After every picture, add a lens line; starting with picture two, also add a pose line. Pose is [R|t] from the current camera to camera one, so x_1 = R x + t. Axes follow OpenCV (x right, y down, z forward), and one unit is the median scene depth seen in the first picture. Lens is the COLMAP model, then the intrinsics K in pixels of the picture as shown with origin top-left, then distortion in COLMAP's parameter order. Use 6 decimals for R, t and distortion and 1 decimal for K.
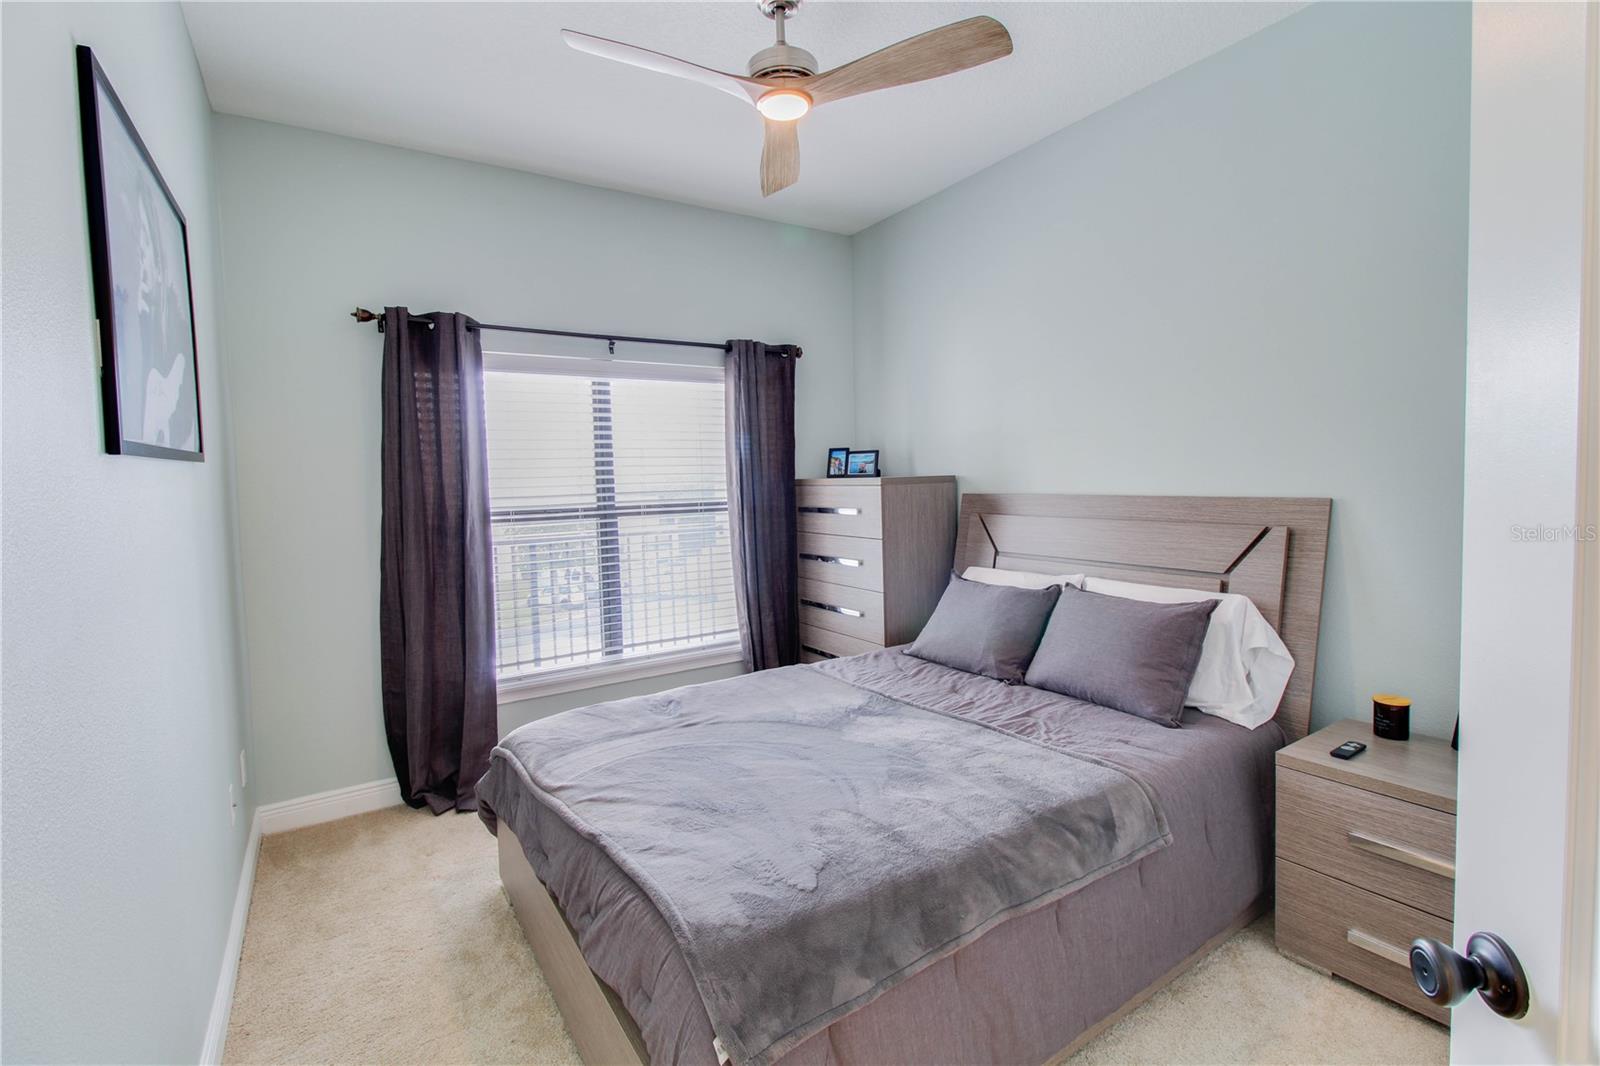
lens RADIAL K [[735.9, 0, 805.8], [0, 735.9, 517.6], [0, 0, 1]] dist [-0.002716, -0.001545]
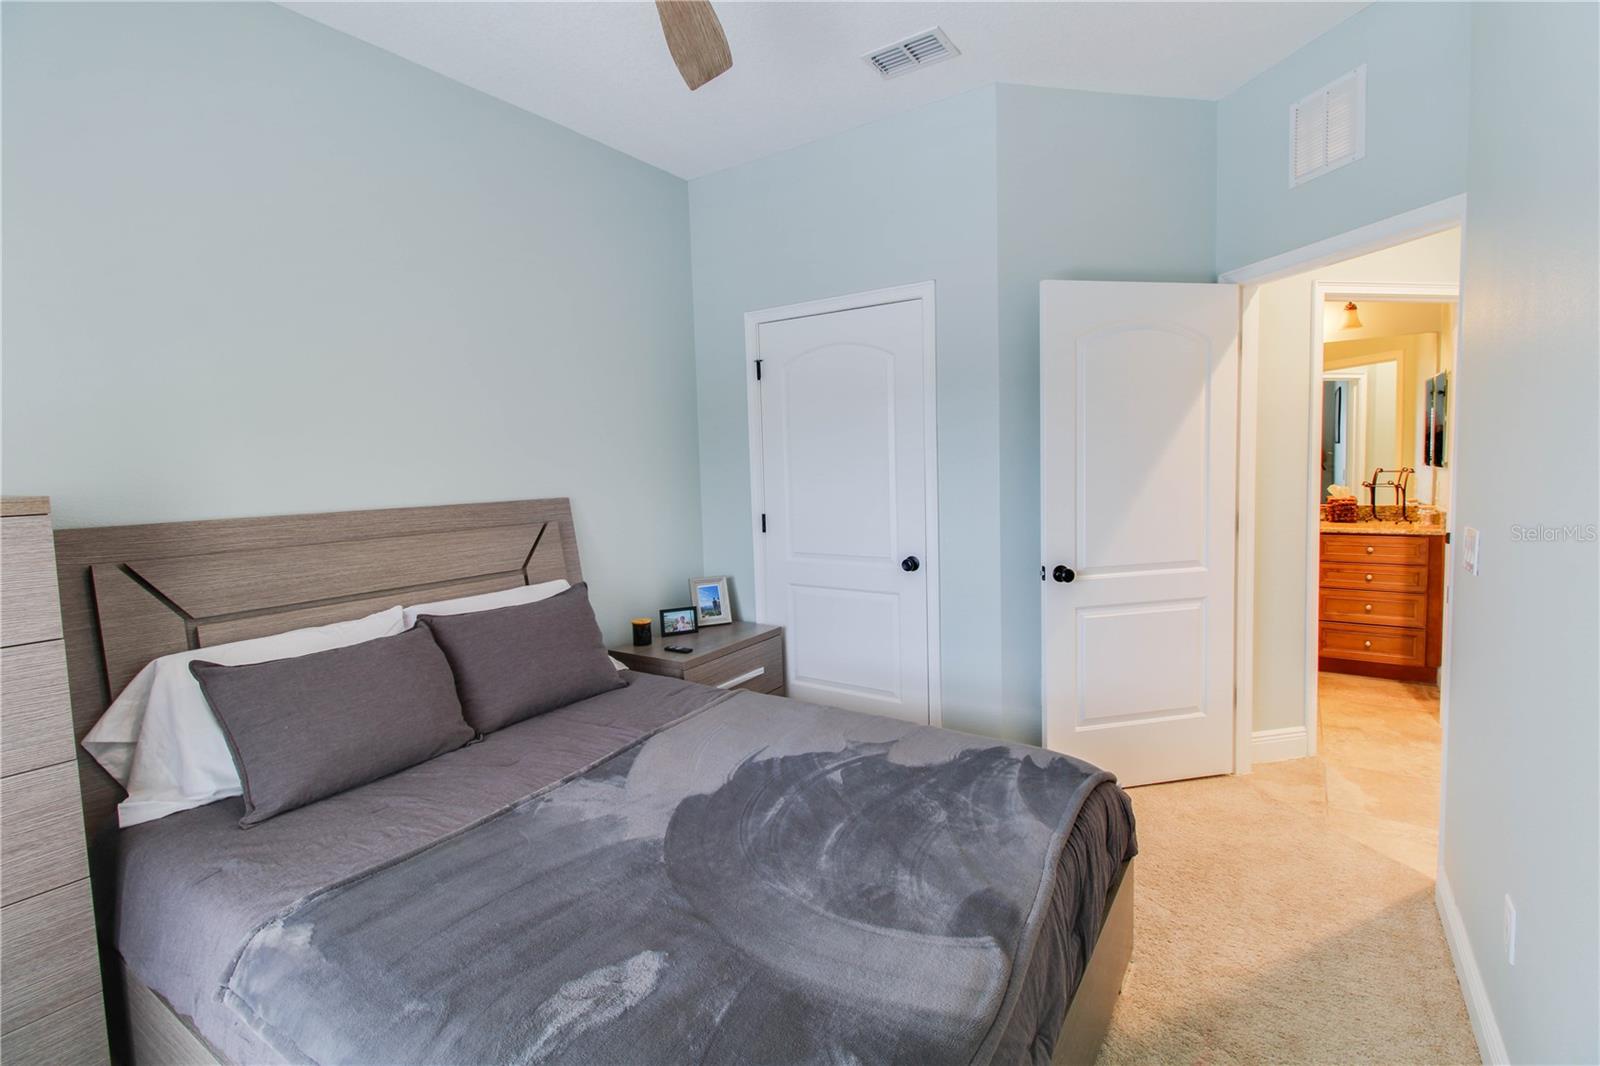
lens RADIAL K [[735.9, 0, 805.8], [0, 735.9, 517.6], [0, 0, 1]] dist [-0.002716, -0.001545]
pose [[-0.408808, -0.038819, 0.911794, -0.651450], [0.094160, 0.991969, 0.084450, -0.057051], [-0.907750, 0.120378, -0.401870, 1.057348]]
